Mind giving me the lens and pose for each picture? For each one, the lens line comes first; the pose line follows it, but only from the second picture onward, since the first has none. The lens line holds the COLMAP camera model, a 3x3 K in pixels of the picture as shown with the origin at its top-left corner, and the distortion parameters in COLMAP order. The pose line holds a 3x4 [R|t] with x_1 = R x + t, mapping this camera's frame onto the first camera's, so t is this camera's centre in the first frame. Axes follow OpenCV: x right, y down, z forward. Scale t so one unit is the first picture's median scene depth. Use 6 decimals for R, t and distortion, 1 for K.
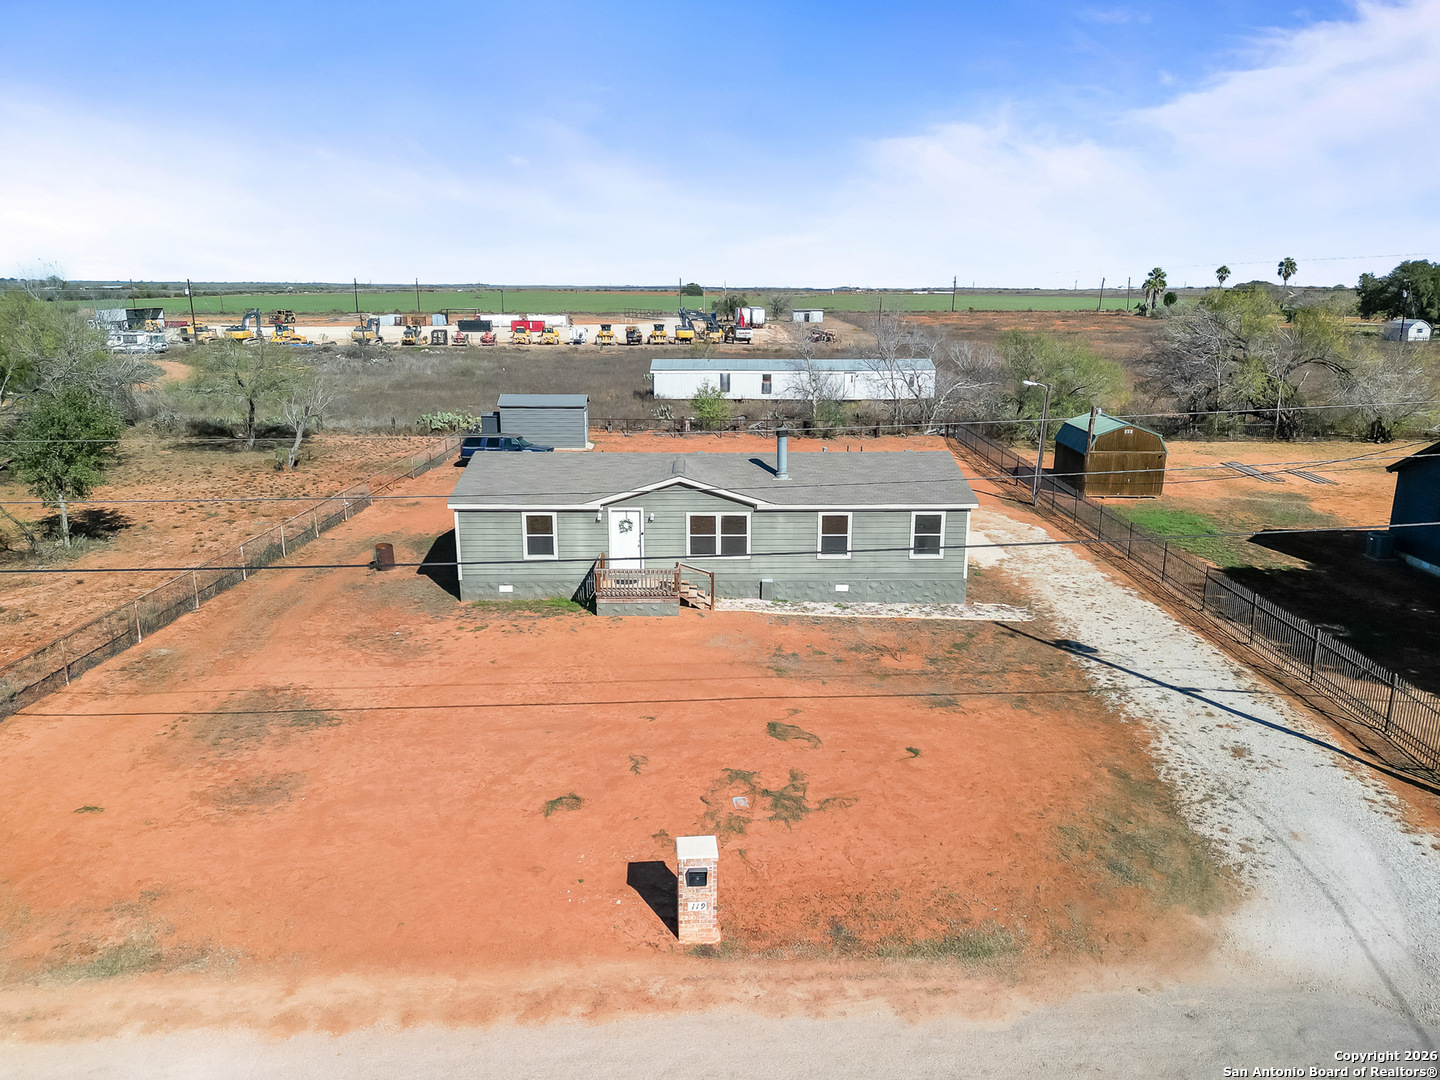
lens RADIAL K [[1019.1, 0, 735.6], [0, 1019.1, 542.4], [0, 0, 1]] dist [0.091537, -0.108250]
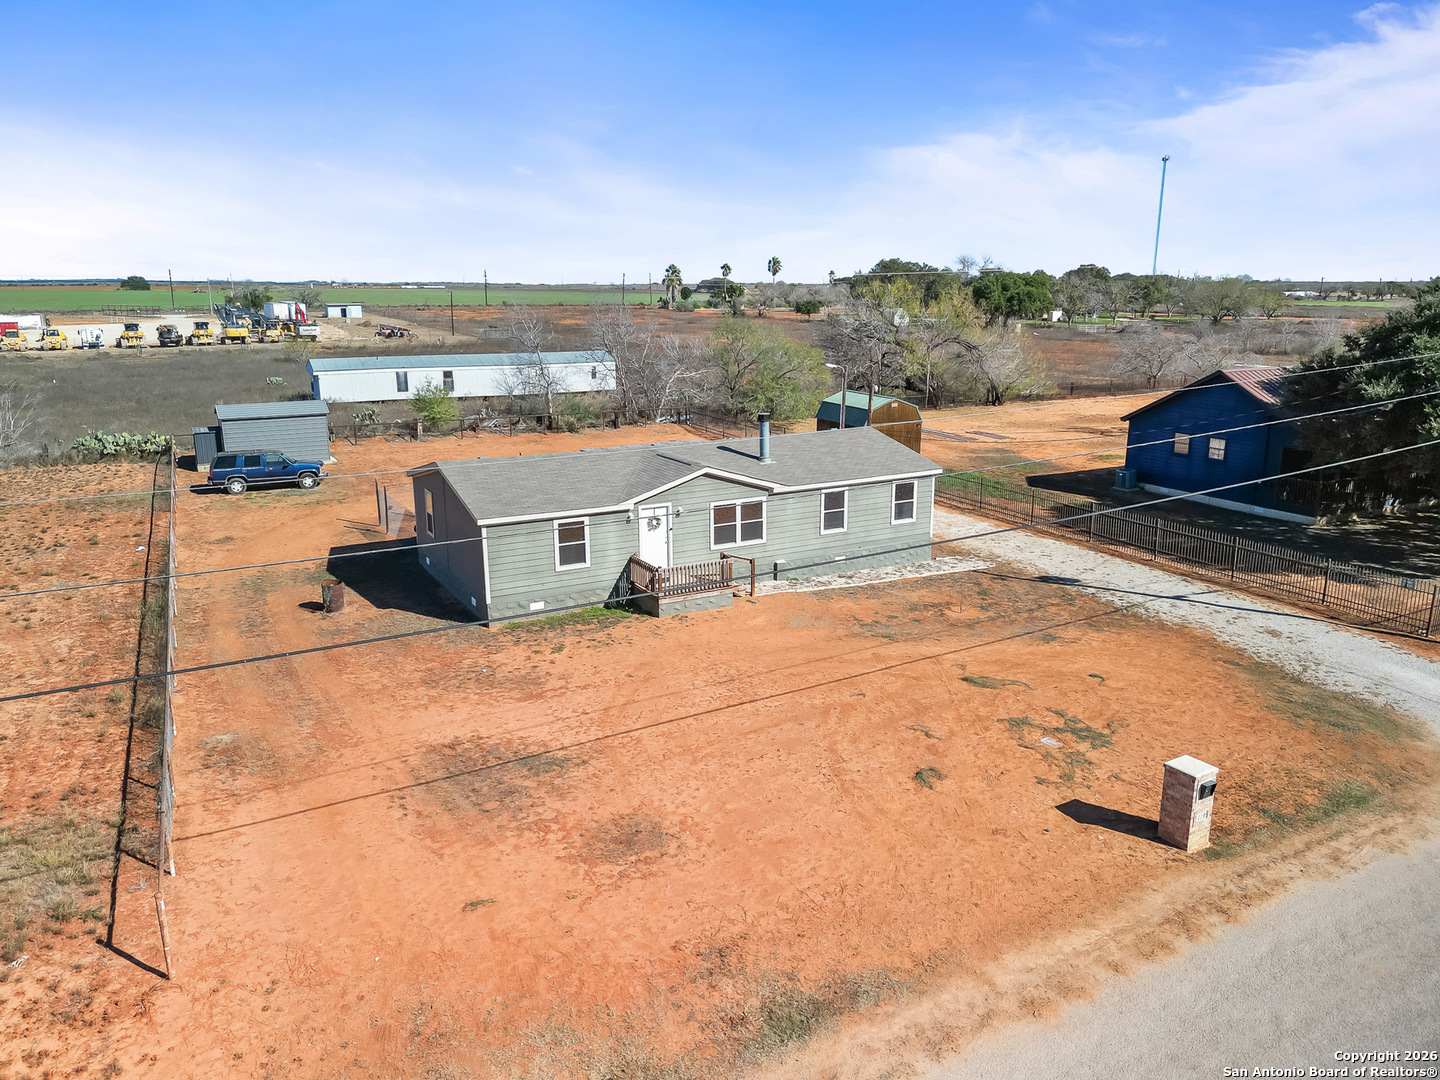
lens RADIAL K [[1019.1, 0, 735.6], [0, 1019.1, 542.4], [0, 0, 1]] dist [0.091537, -0.108250]
pose [[0.887709, -0.118256, 0.444958, -0.472484], [0.116248, 0.992707, 0.031910, -0.019955], [-0.445487, 0.023399, 0.894983, 0.101457]]
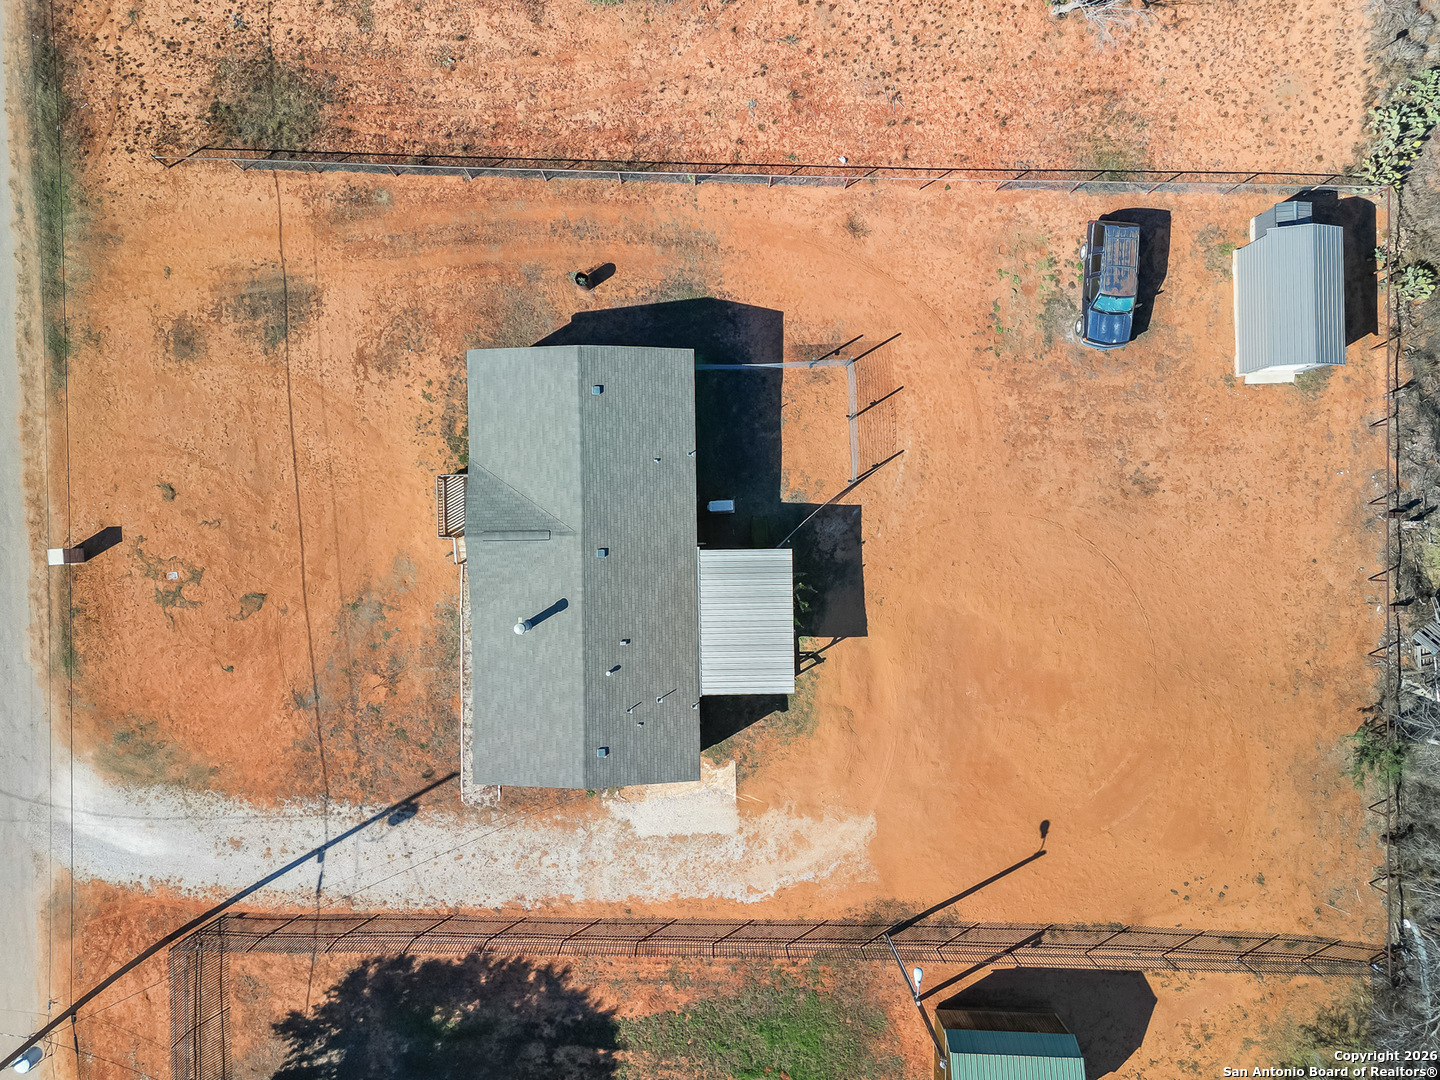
lens RADIAL K [[1019.1, 0, 735.6], [0, 1019.1, 542.4], [0, 0, 1]] dist [0.091537, -0.108250]
pose [[-0.025726, 0.999650, 0.006205, -0.065997], [-0.235885, -0.012102, 0.971706, -1.294555], [0.971440, 0.023534, 0.236114, 1.009052]]
